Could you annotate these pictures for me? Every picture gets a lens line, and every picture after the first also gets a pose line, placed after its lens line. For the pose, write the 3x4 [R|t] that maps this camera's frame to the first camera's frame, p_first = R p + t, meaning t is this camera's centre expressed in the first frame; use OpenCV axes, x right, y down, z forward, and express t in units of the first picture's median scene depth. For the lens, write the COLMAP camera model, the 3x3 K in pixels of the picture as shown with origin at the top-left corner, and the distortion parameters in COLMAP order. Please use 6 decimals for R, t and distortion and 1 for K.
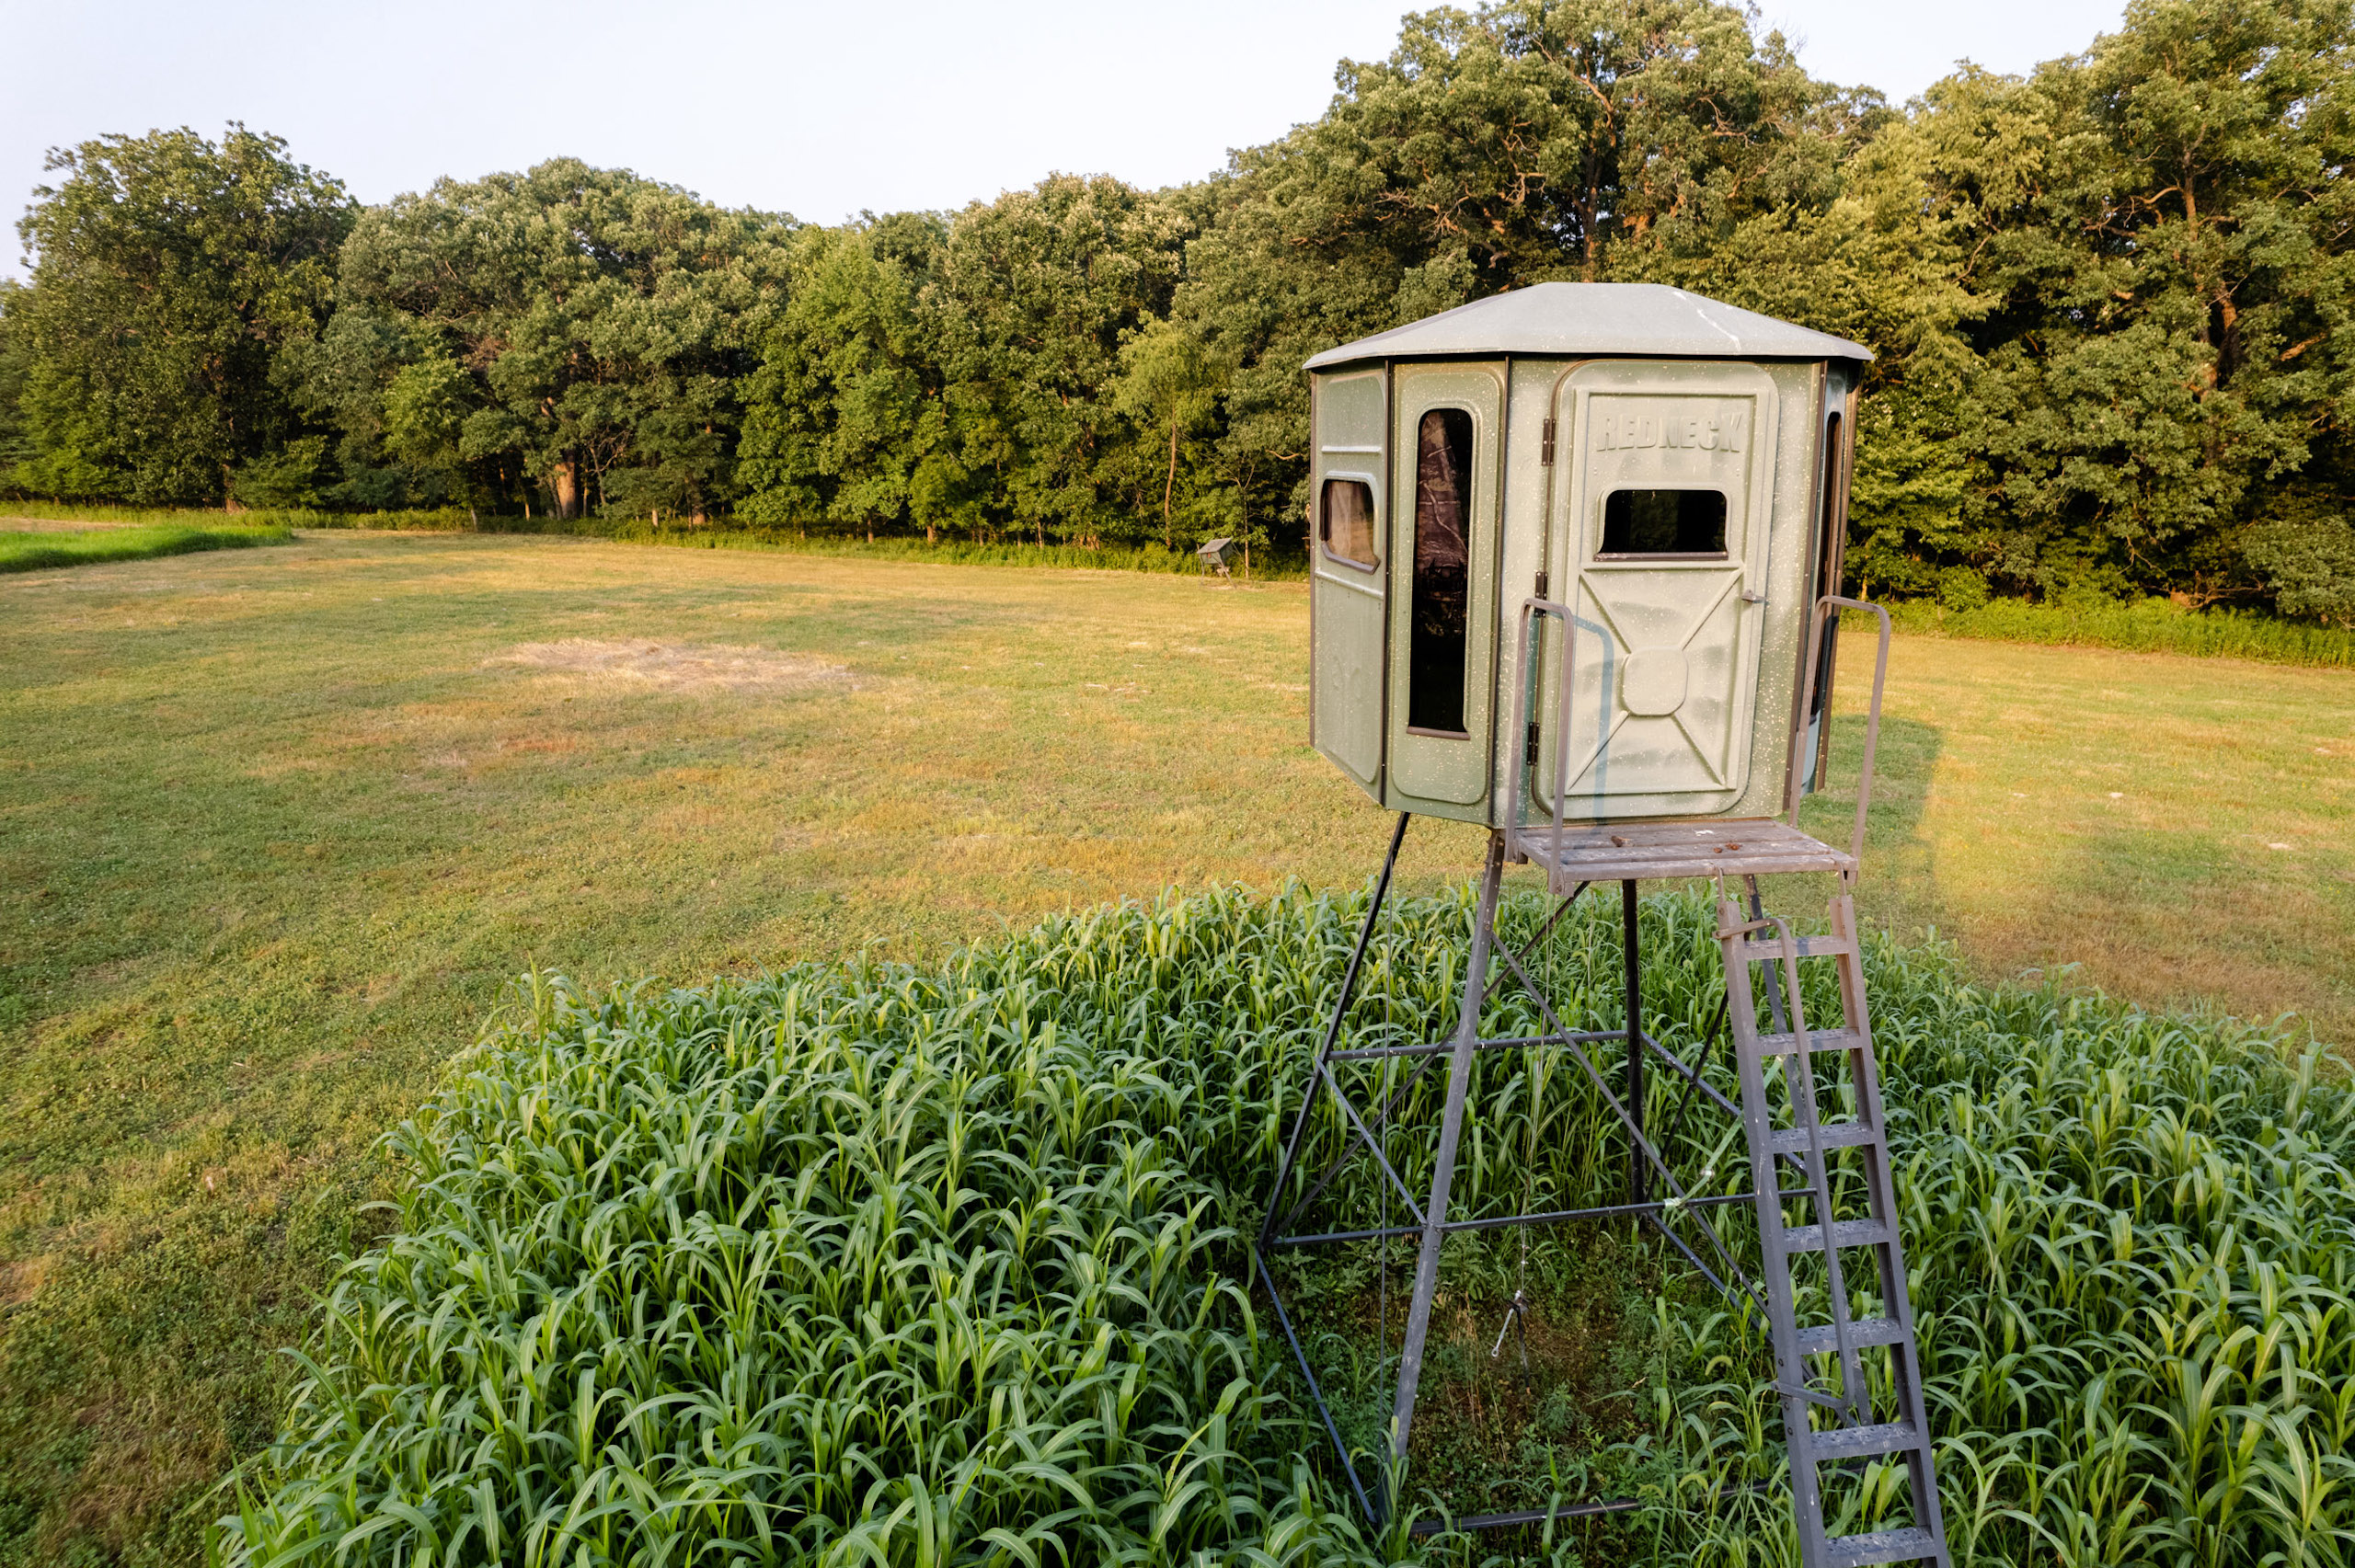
lens RADIAL K [[1508.0, 0, 1192.6], [0, 1508.0, 800.5], [0, 0, 1]] dist [-0.067091, 0.065020]
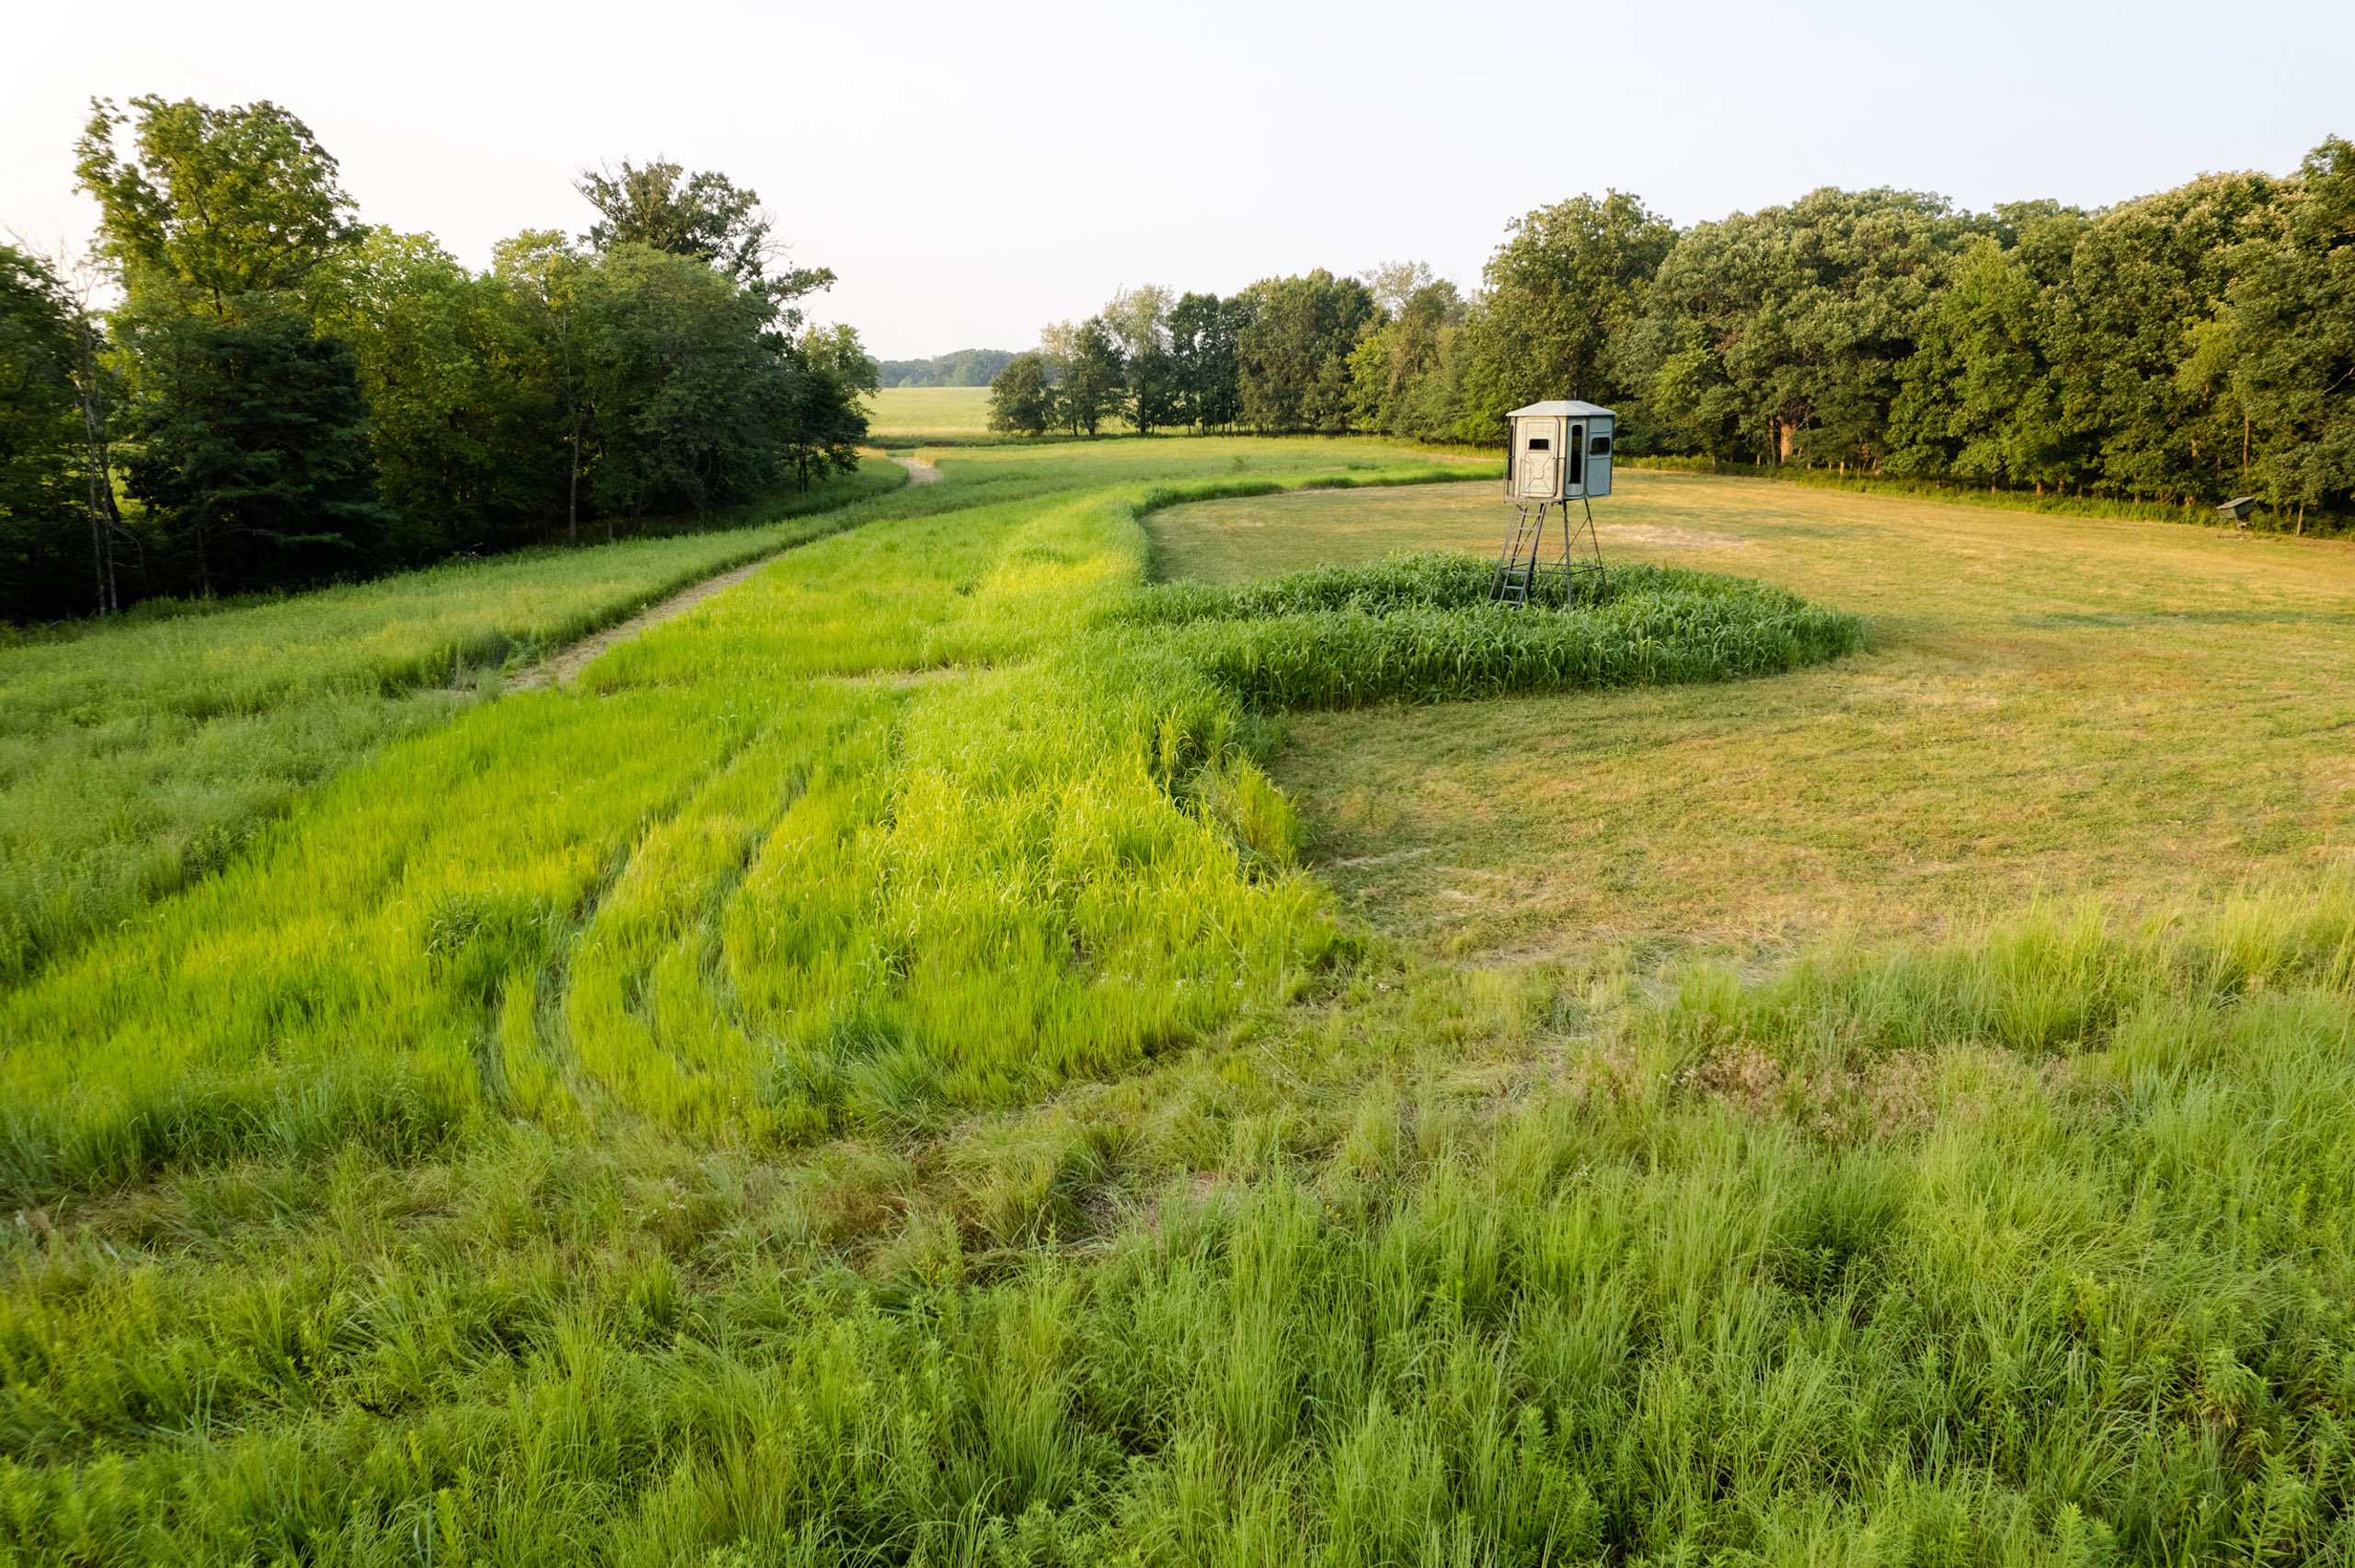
lens RADIAL K [[1508.0, 0, 1190.8], [0, 1508.0, 794.0], [0, 0, 1]] dist [-0.067091, 0.065020]
pose [[0.656331, 0.183362, -0.731853, 0.338840], [-0.166278, 0.981322, 0.096745, 0.069765], [0.735922, 0.058194, 0.674561, -0.331361]]
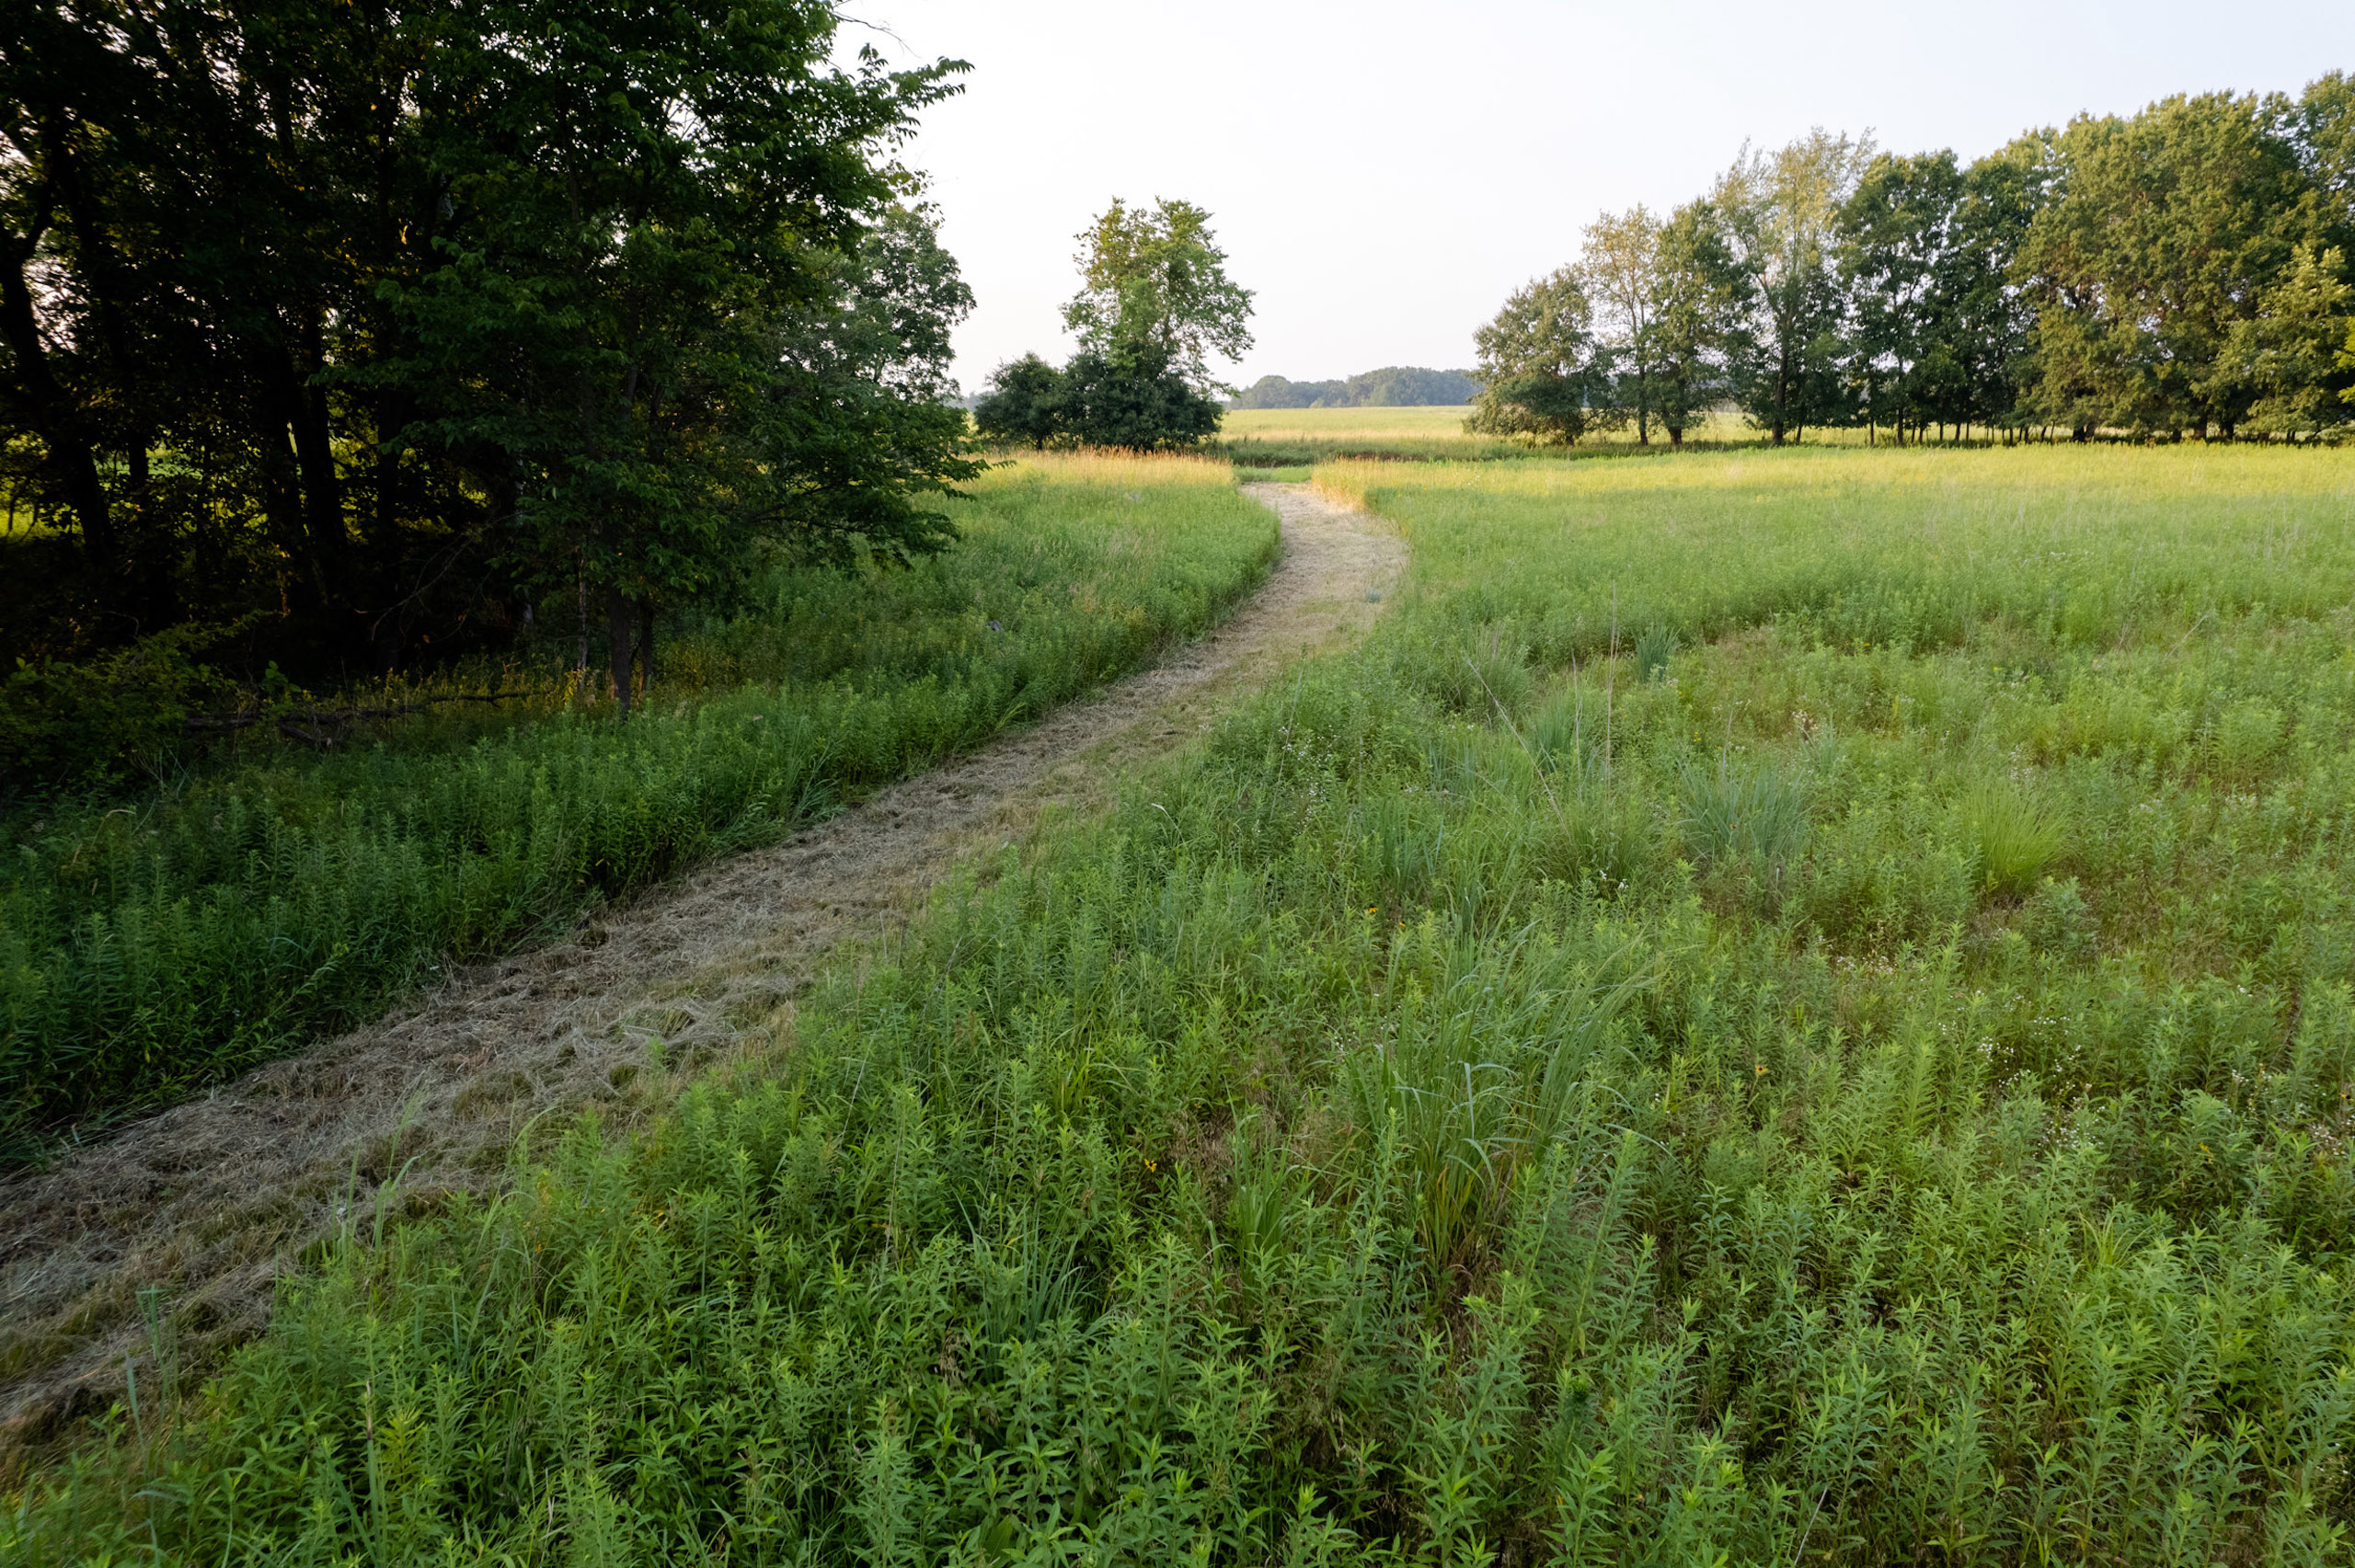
lens RADIAL K [[1508.0, 0, 1185.6], [0, 1508.0, 795.5], [0, 0, 1]] dist [-0.067091, 0.065020]
pose [[0.433724, 0.202147, -0.878078, -0.843023], [-0.196756, 0.972240, 0.126638, -0.053116], [0.879301, 0.117841, 0.461457, 0.372236]]
